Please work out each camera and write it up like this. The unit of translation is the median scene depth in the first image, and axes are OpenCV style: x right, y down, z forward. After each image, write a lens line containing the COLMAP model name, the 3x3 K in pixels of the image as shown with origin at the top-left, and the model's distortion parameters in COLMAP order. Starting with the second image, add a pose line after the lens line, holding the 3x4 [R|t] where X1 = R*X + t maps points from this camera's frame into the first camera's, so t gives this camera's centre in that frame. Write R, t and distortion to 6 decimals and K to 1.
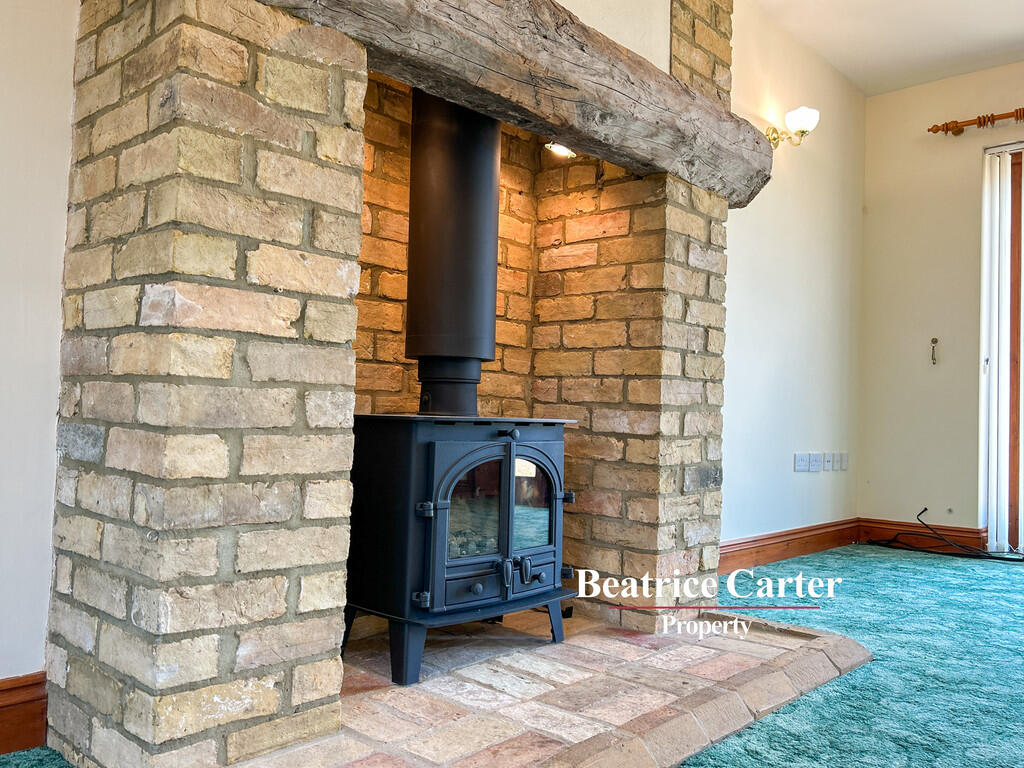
lens RADIAL K [[826.0, 0, 513.4], [0, 826.0, 388.1], [0, 0, 1]] dist [0.027642, -0.005644]
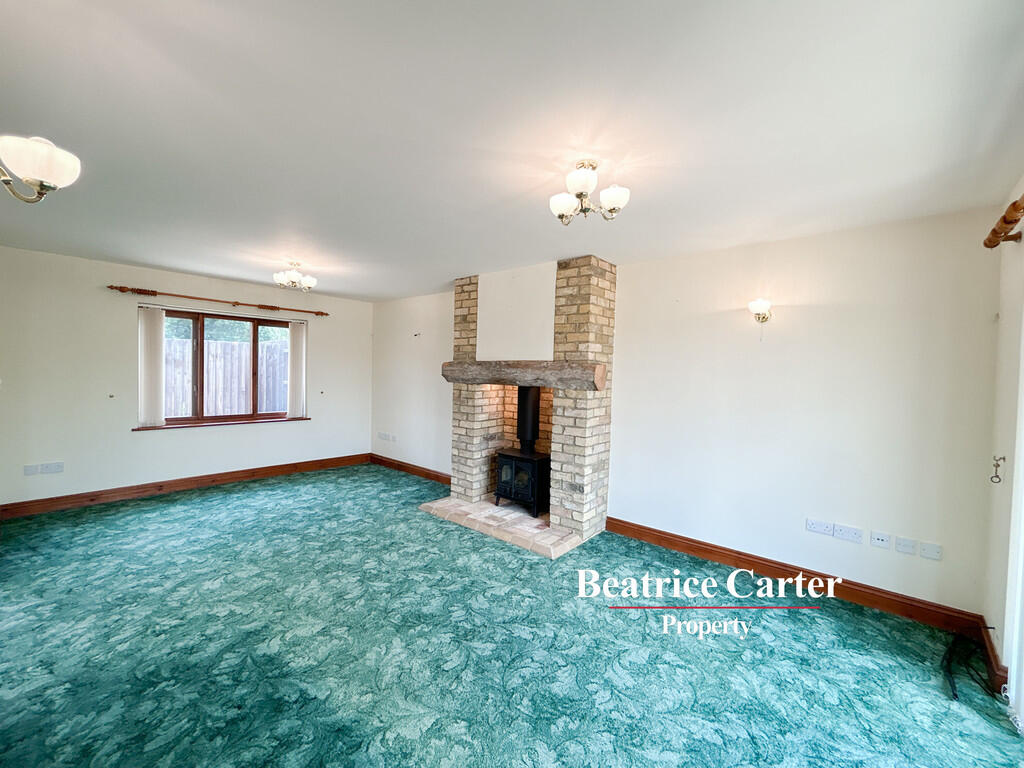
lens RADIAL K [[429.0, 0, 511.3], [0, 429.0, 385.2], [0, 0, 1]] dist [-0.001049, 0.000826]
pose [[0.035156, 0.002698, -0.999378, 1.969660], [0.005813, 0.999979, 0.002905, -0.294616], [0.999365, -0.005911, 0.035139, 0.825610]]
